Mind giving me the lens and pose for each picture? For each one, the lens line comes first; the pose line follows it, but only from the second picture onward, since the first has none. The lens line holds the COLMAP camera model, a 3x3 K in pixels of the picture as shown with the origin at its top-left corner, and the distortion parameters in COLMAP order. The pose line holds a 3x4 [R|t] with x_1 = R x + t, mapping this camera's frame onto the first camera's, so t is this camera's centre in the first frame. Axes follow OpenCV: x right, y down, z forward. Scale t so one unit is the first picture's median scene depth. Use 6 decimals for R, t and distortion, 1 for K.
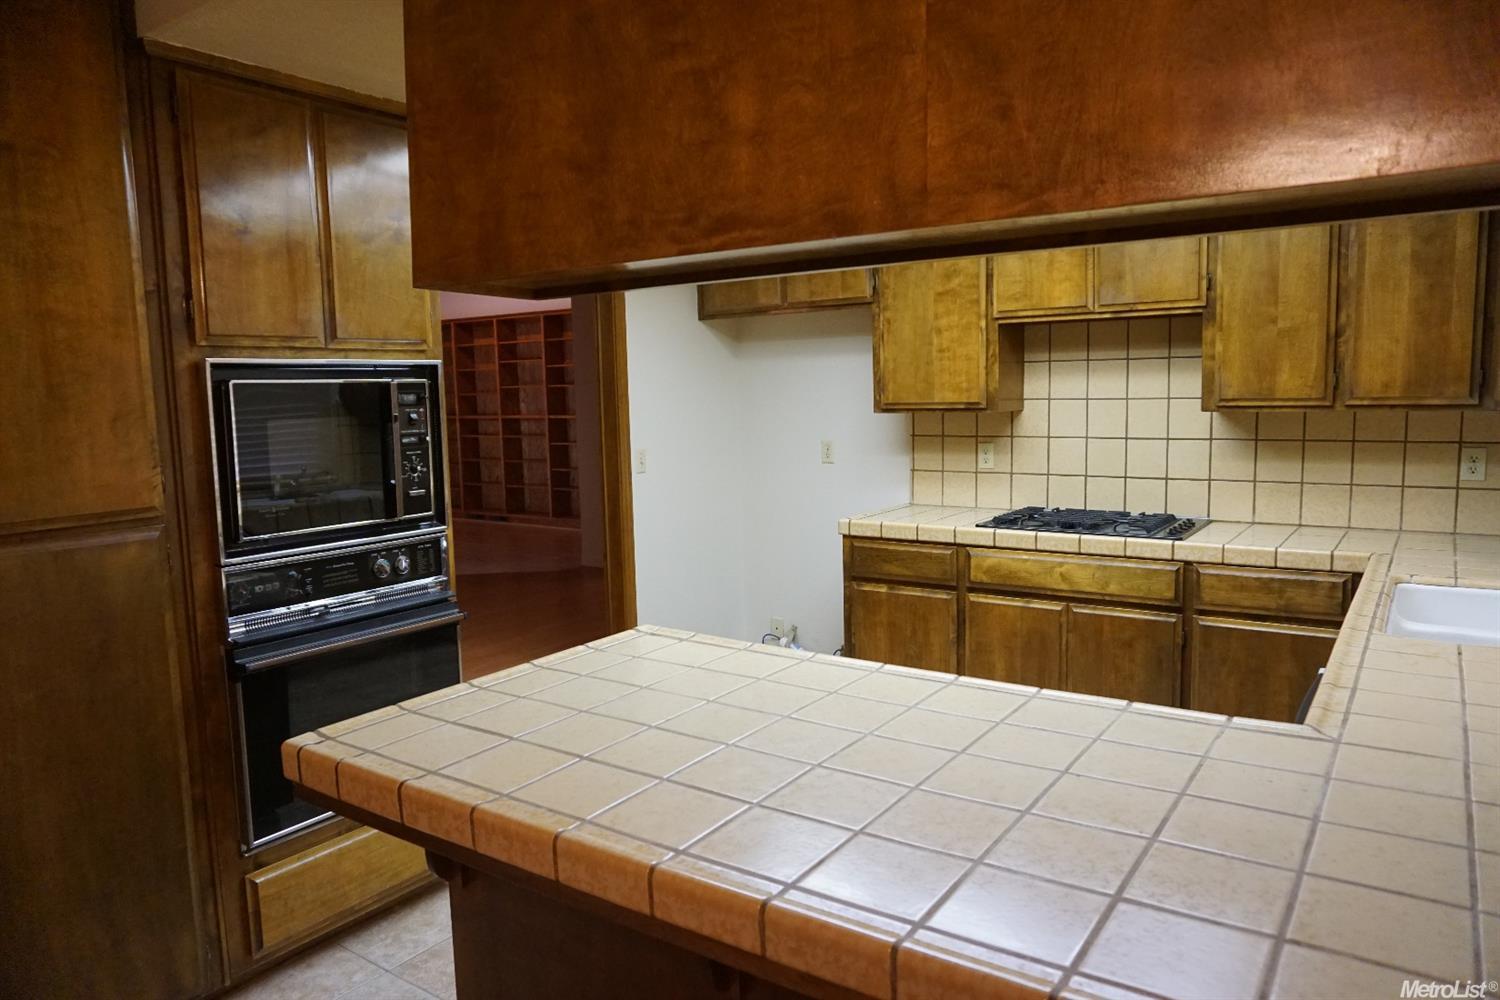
lens RADIAL K [[994.0, 0, 750.0], [0, 994.0, 500.0], [0, 0, 1]] dist [-0.050411, 0.027489]
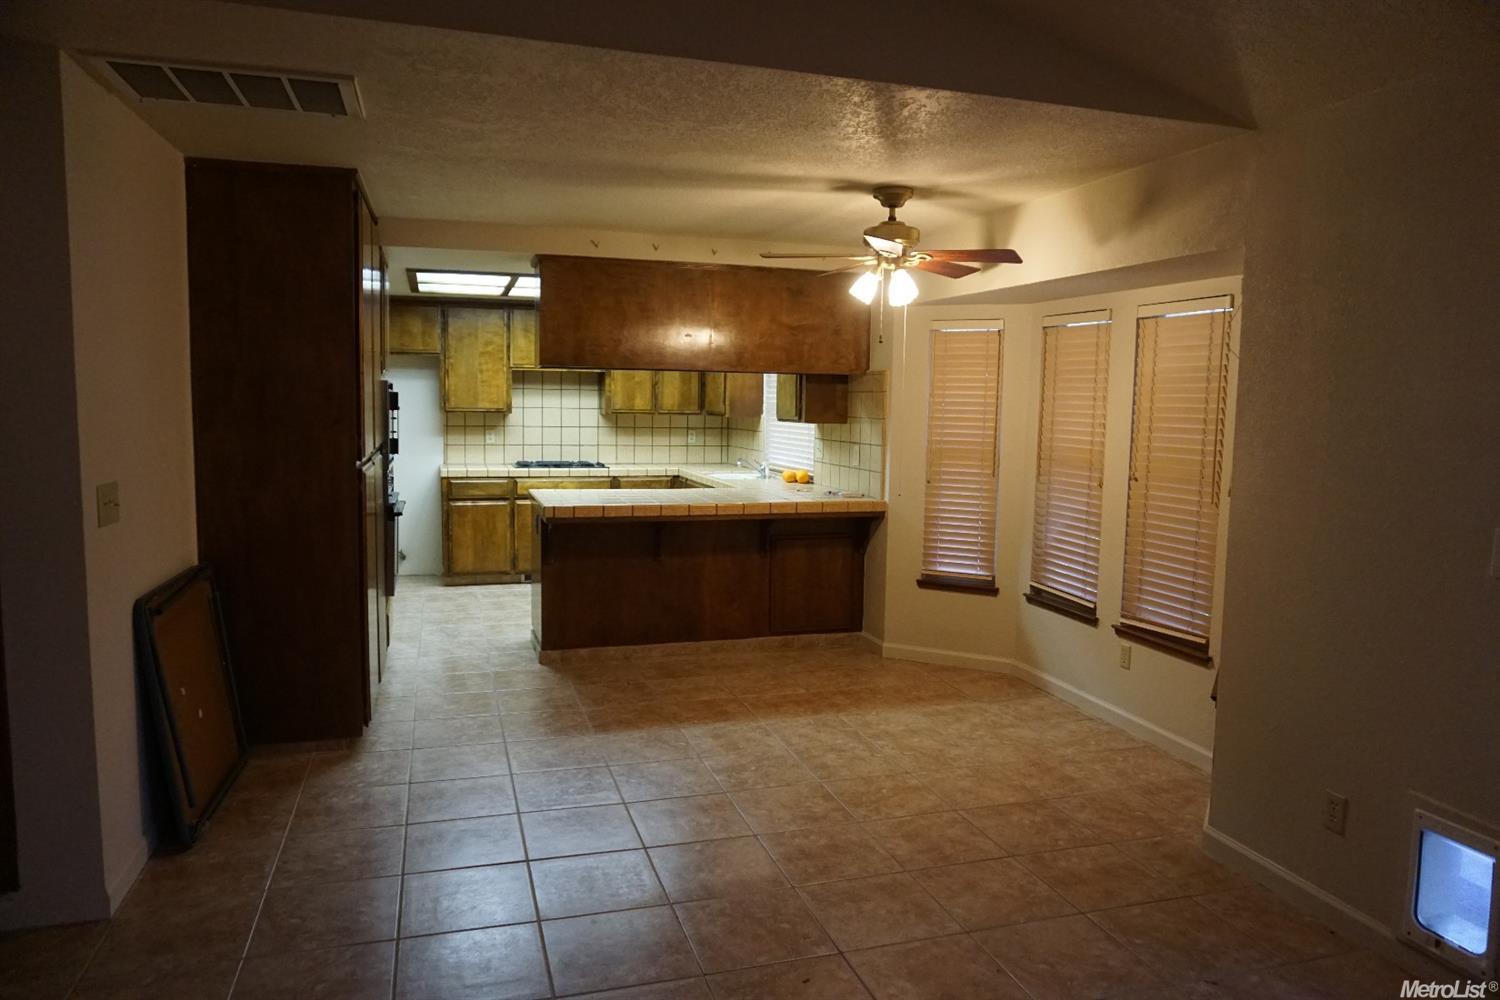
lens RADIAL K [[994.0, 0, 750.0], [0, 994.0, 500.0], [0, 0, 1]] dist [-0.050411, 0.027489]
pose [[0.614366, -0.046851, 0.787629, -1.043238], [0.056473, 0.998286, 0.015332, 0.083543], [-0.786997, 0.035061, 0.615959, -0.619844]]
